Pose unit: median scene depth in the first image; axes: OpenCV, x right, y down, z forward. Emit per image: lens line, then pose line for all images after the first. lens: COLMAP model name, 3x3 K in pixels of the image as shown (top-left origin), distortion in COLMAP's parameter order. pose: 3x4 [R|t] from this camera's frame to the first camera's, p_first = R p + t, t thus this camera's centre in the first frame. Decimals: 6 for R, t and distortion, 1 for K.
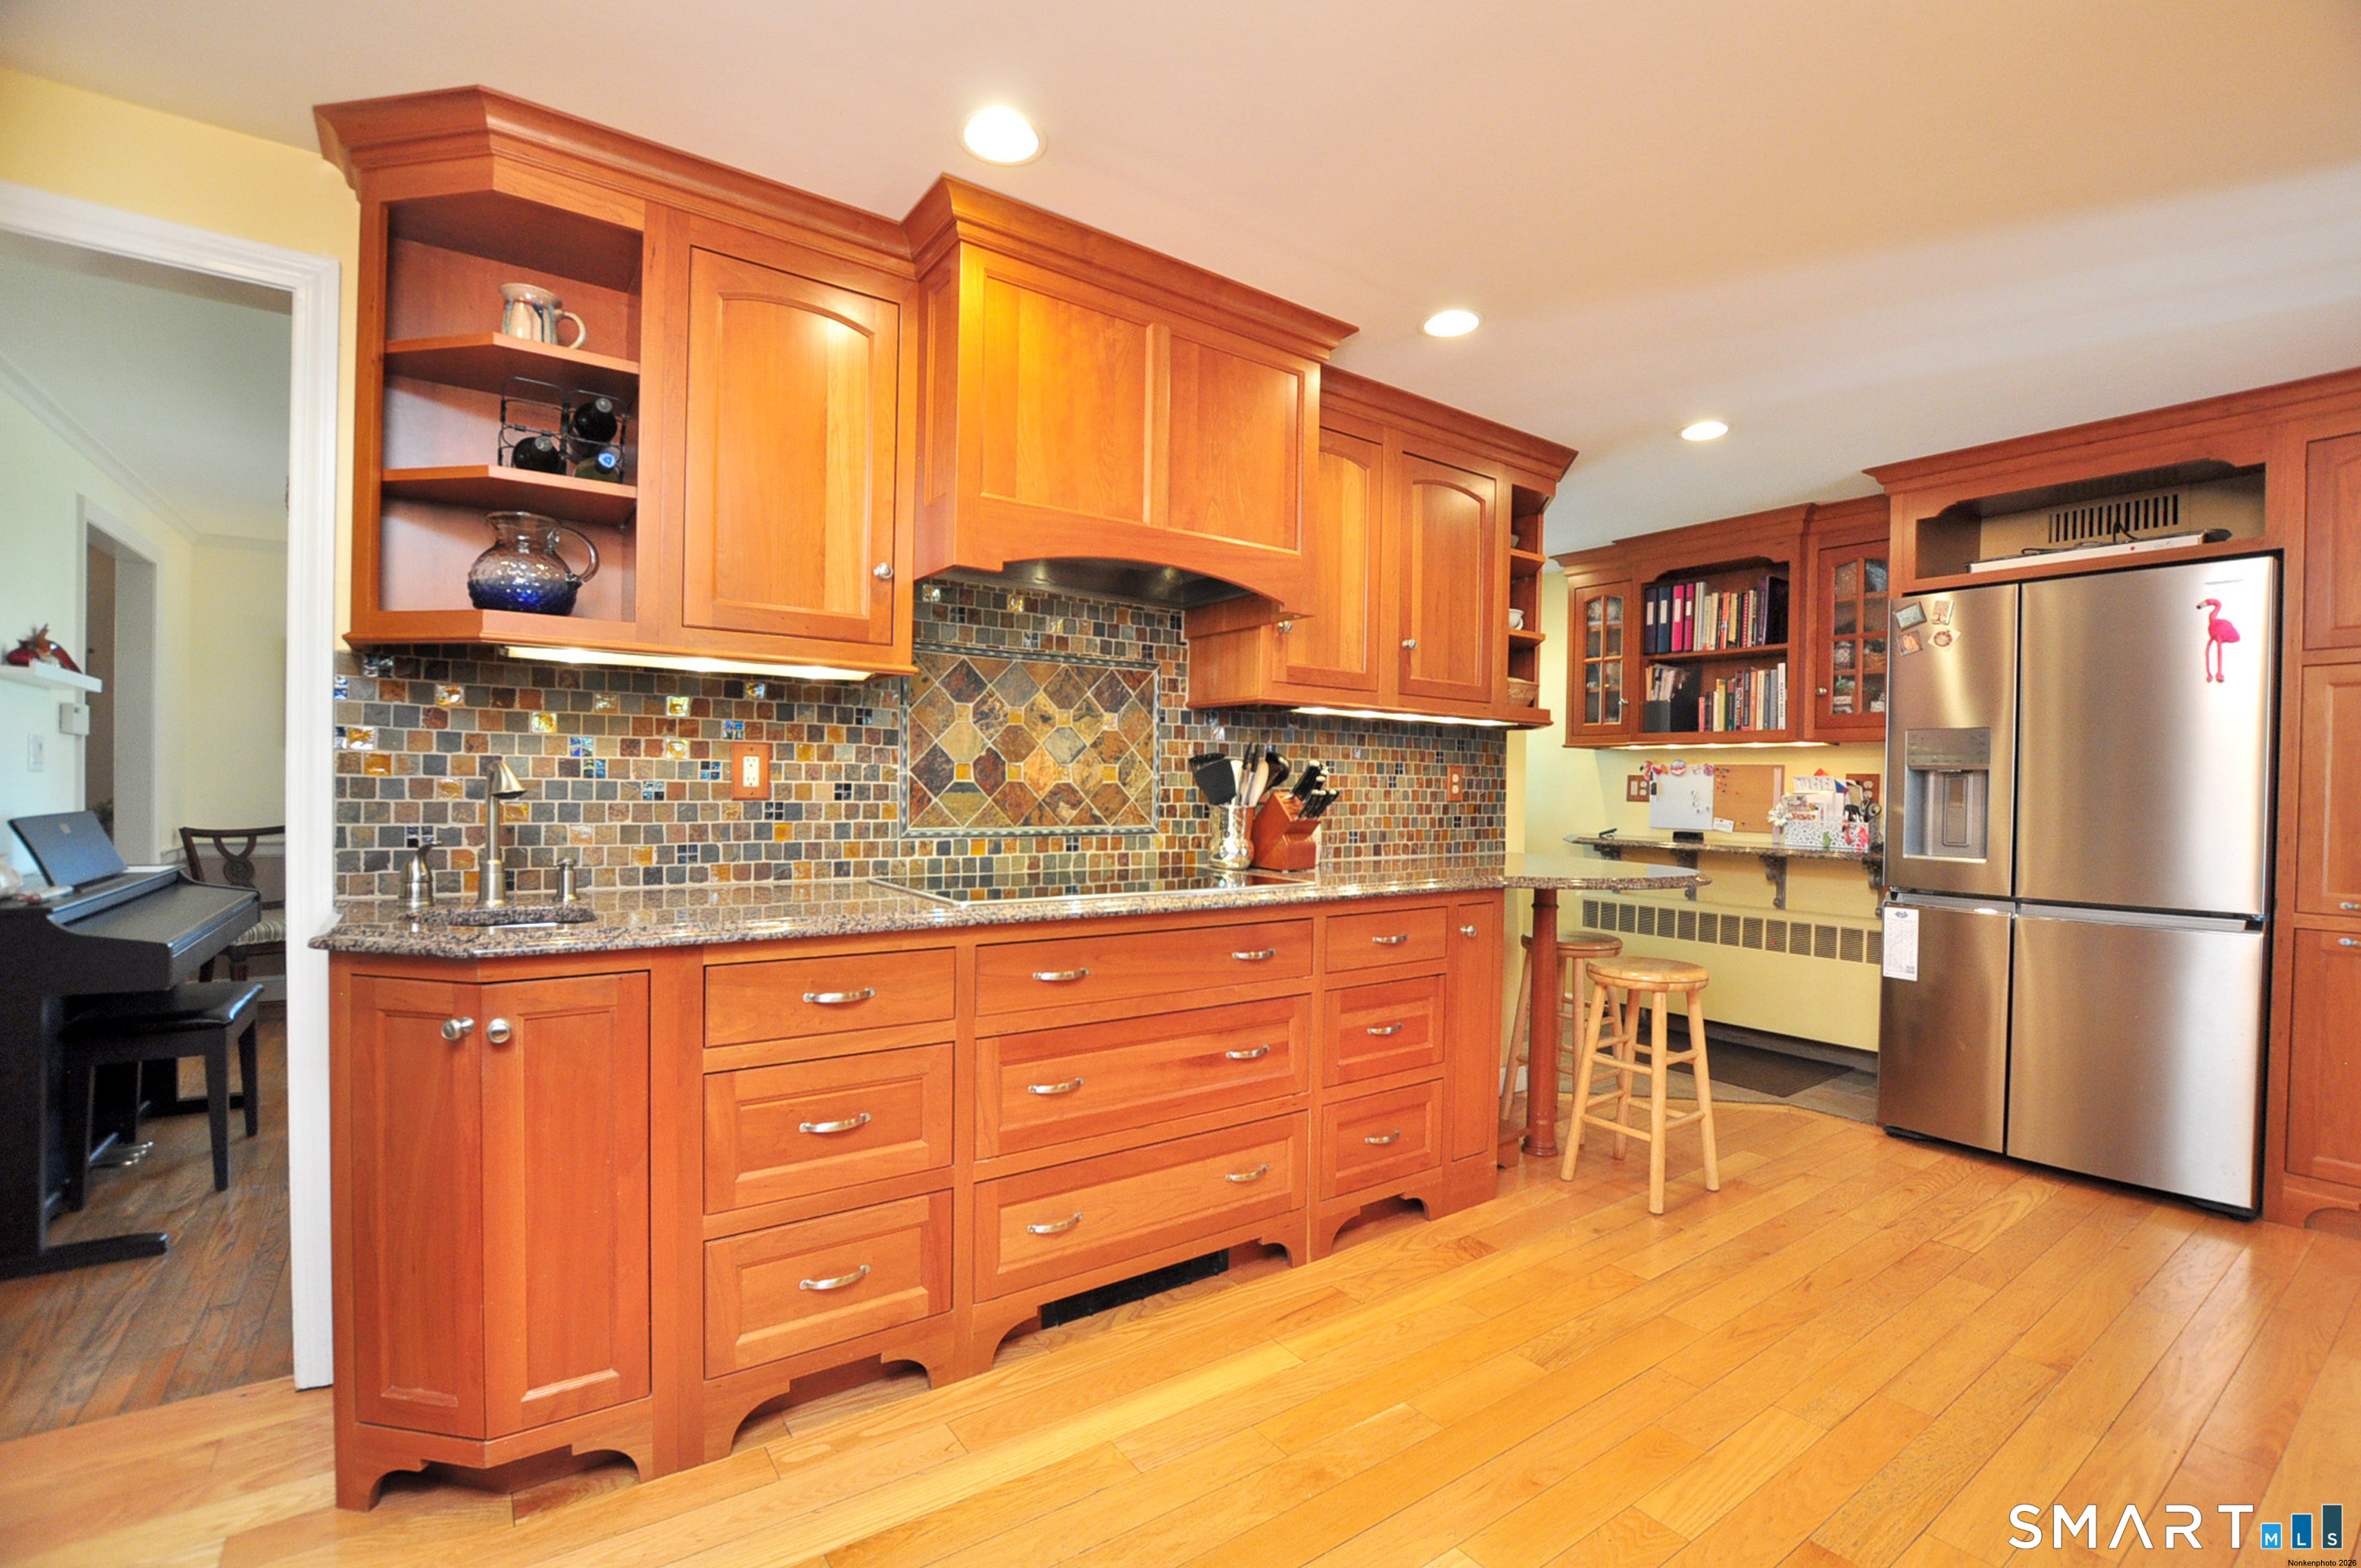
lens RADIAL K [[1040.1, 0, 1183.9], [0, 1040.1, 802.1], [0, 0, 1]] dist [-0.031840, 0.004656]
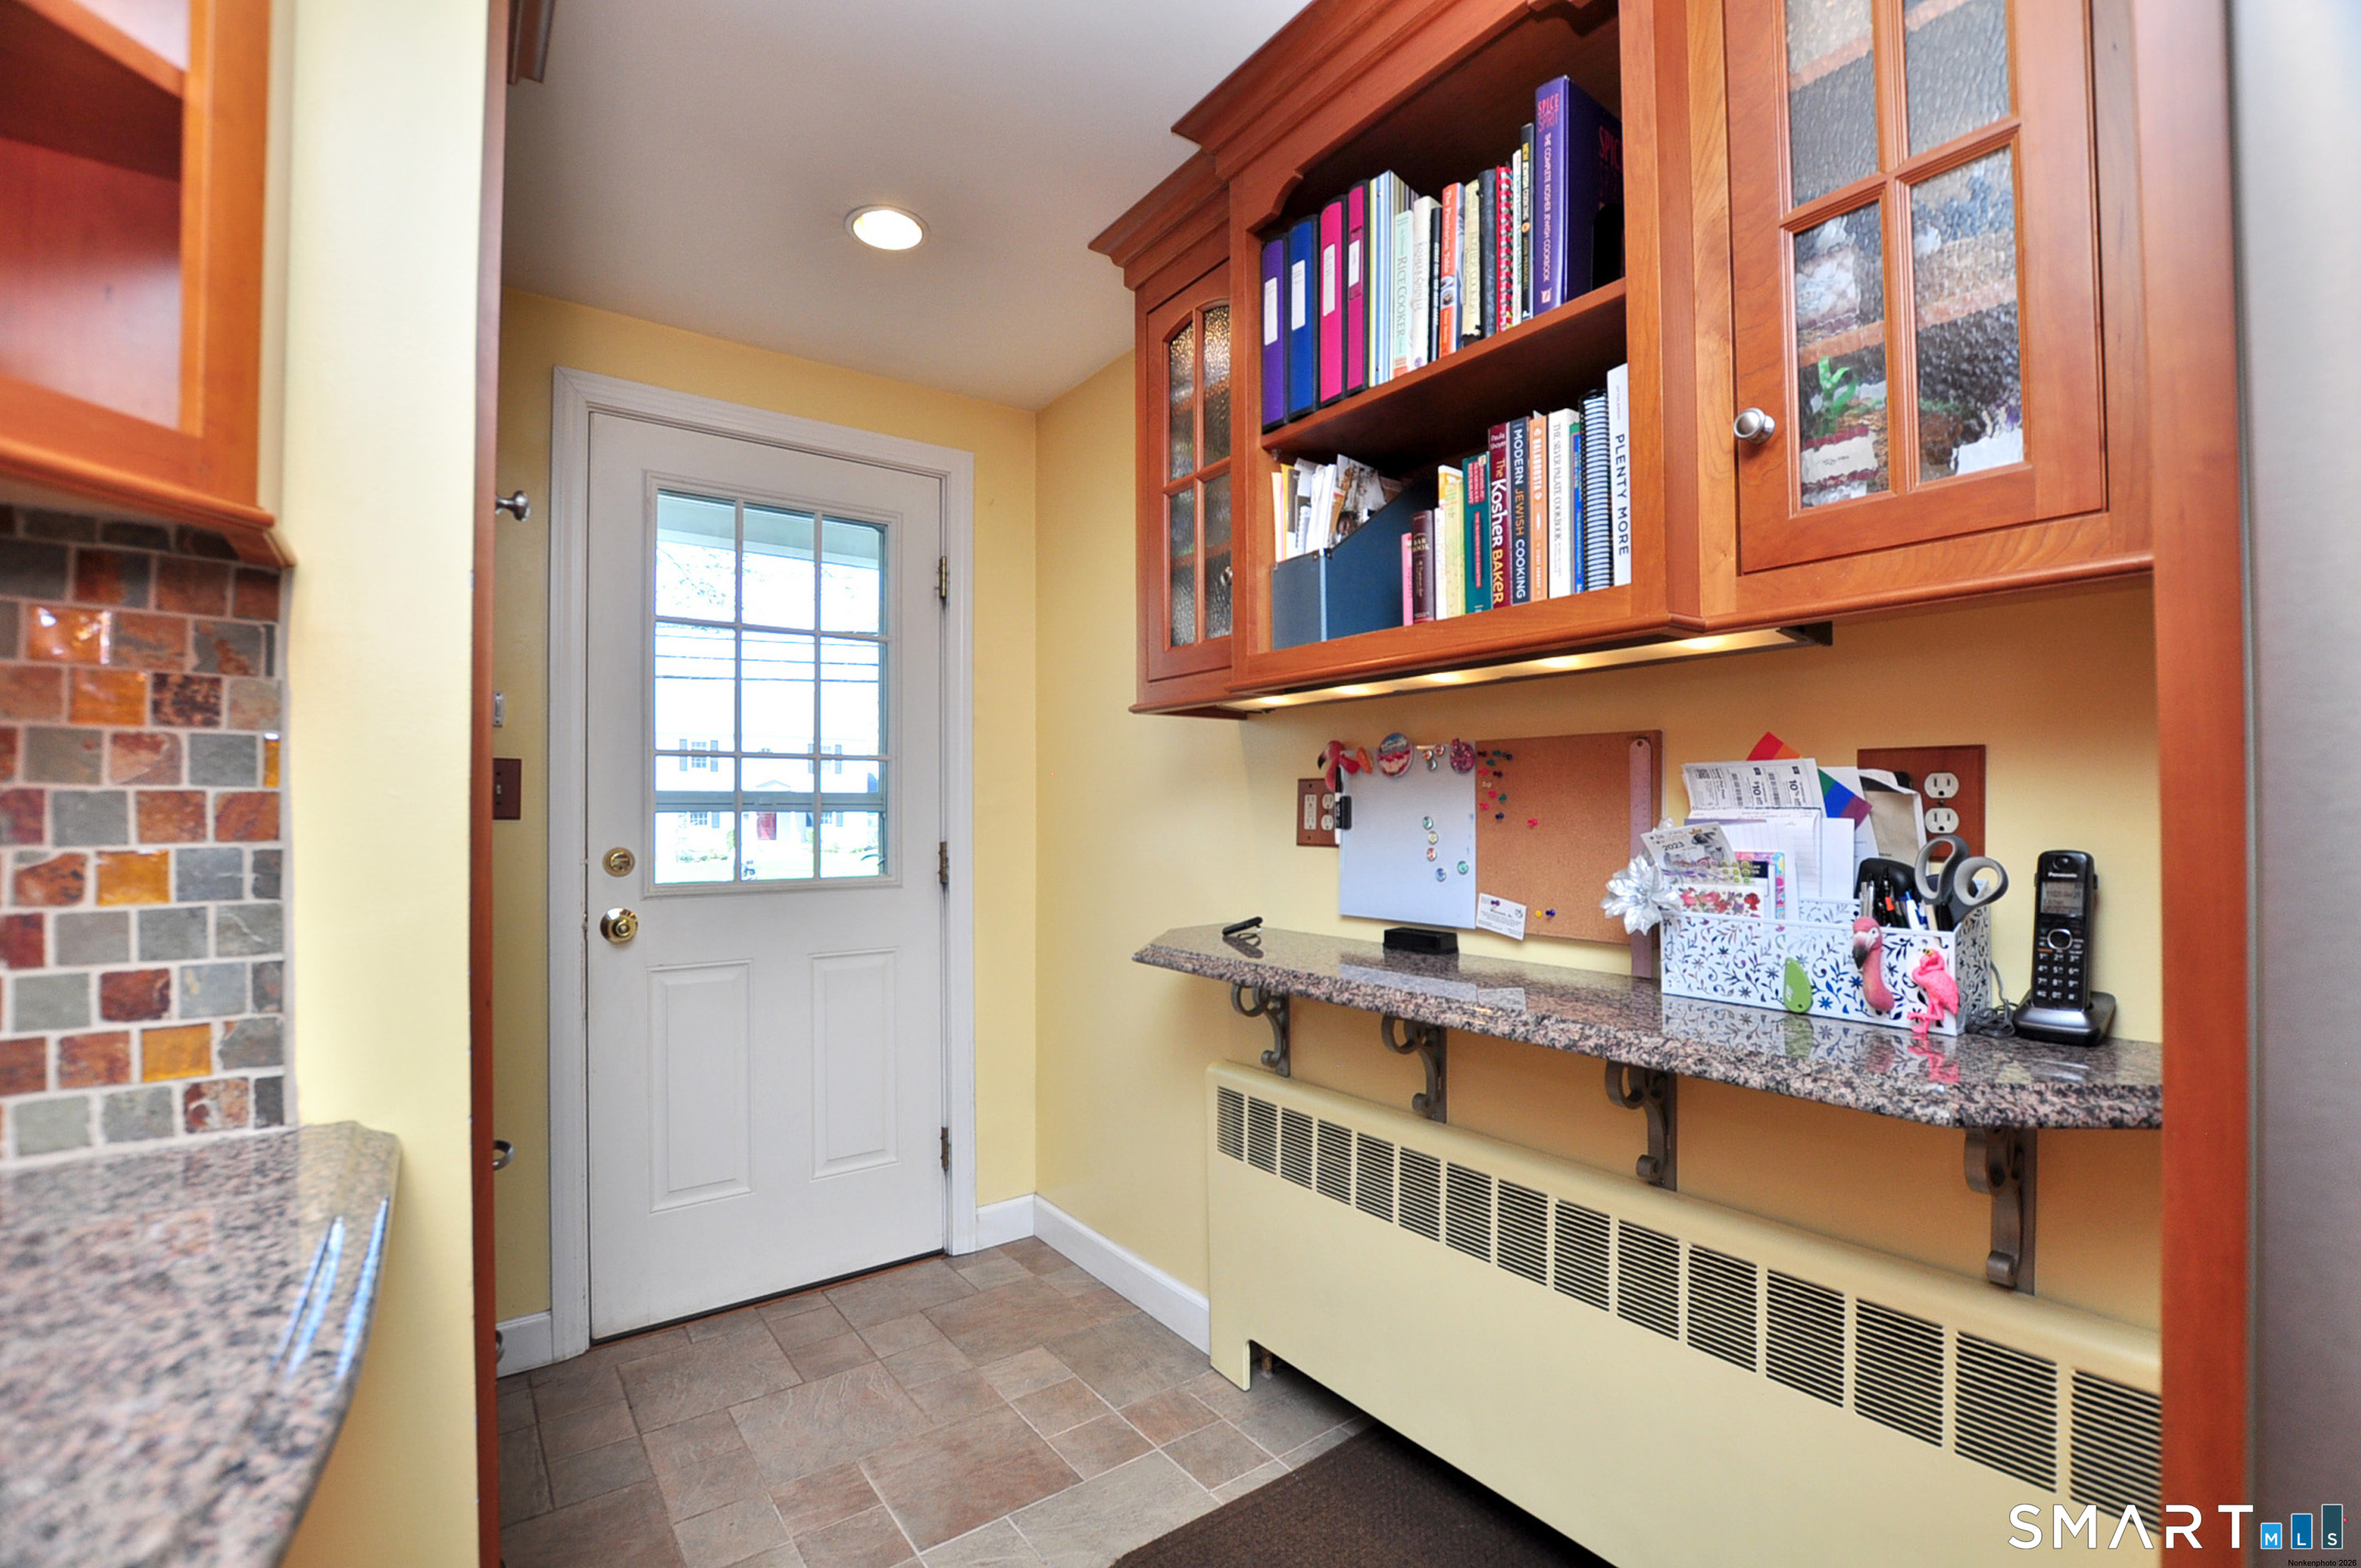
lens RADIAL K [[1040.1, 0, 1191.2], [0, 1040.1, 804.5], [0, 0, 1]] dist [-0.031840, 0.004656]
pose [[0.999659, -0.019749, 0.017083, 0.674259], [0.020149, 0.999518, -0.023616, -0.014123], [-0.016608, 0.023953, 0.999575, 1.066342]]
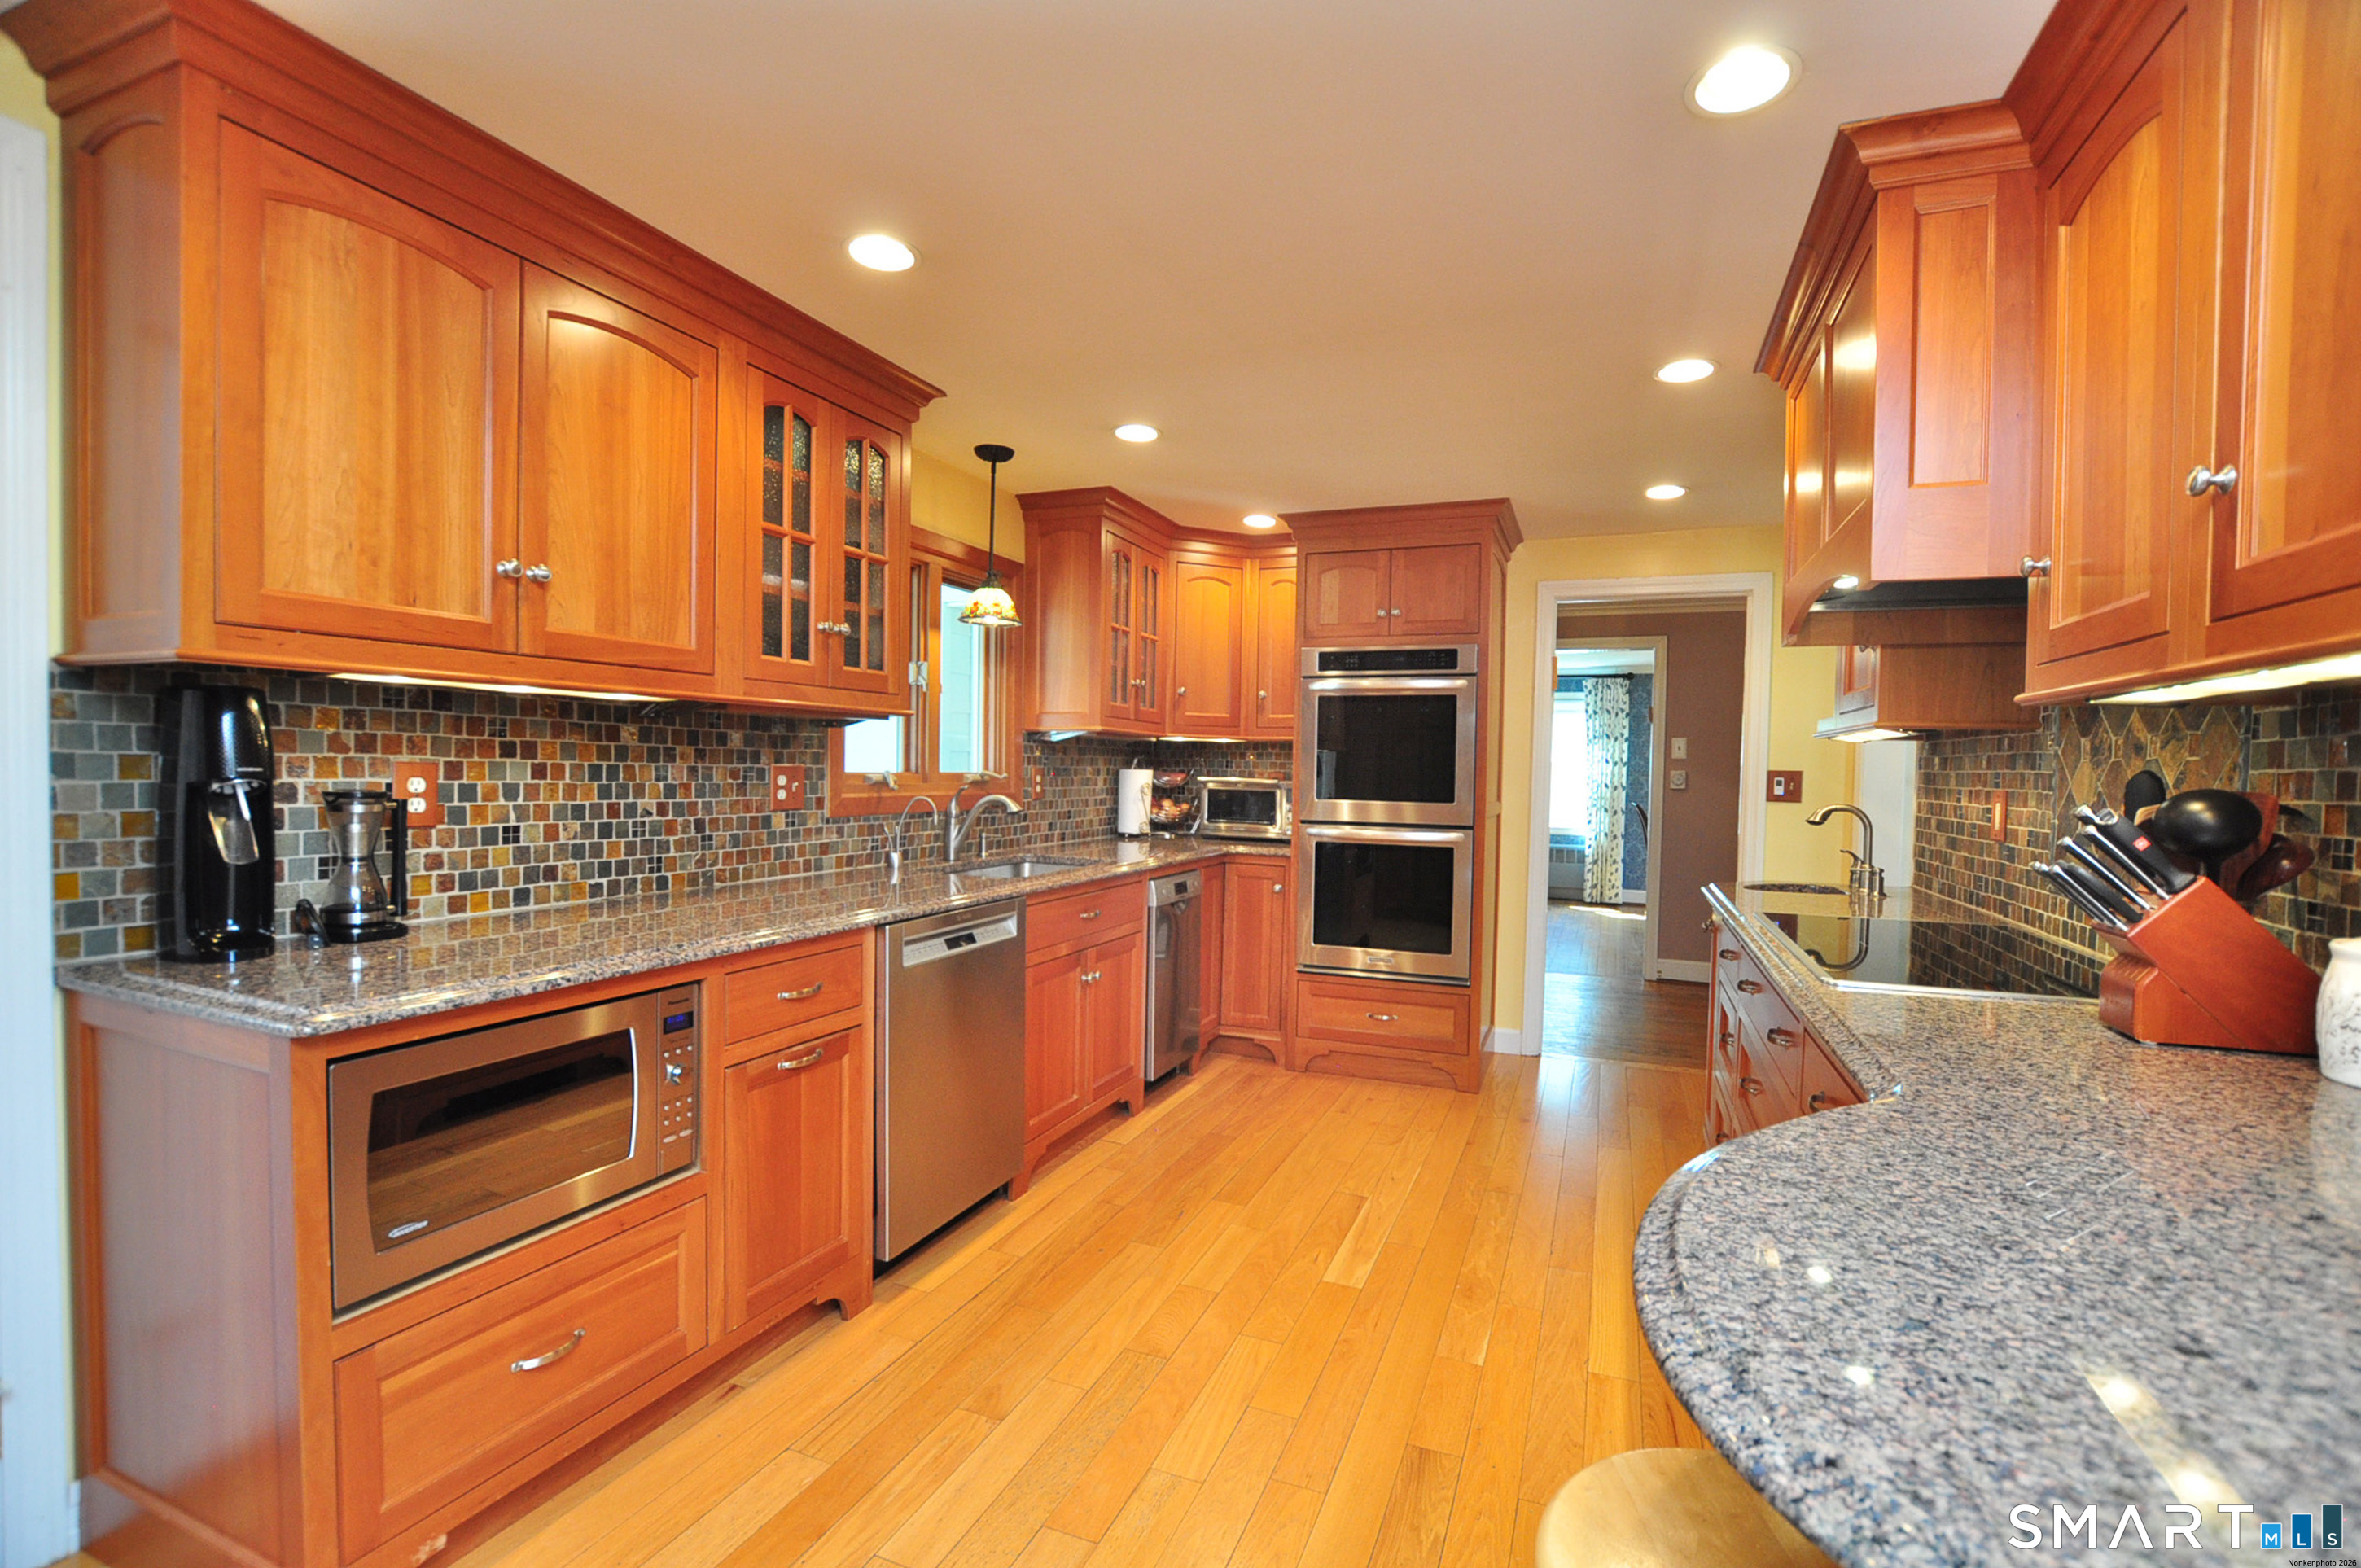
lens RADIAL K [[1040.1, 0, 1189.0], [0, 1040.1, 801.4], [0, 0, 1]] dist [-0.031840, 0.004656]
pose [[-0.843779, -0.014917, -0.536483, 0.751250], [-0.043093, 0.998269, 0.040021, -0.042810], [0.534958, 0.056888, -0.842962, 1.190576]]
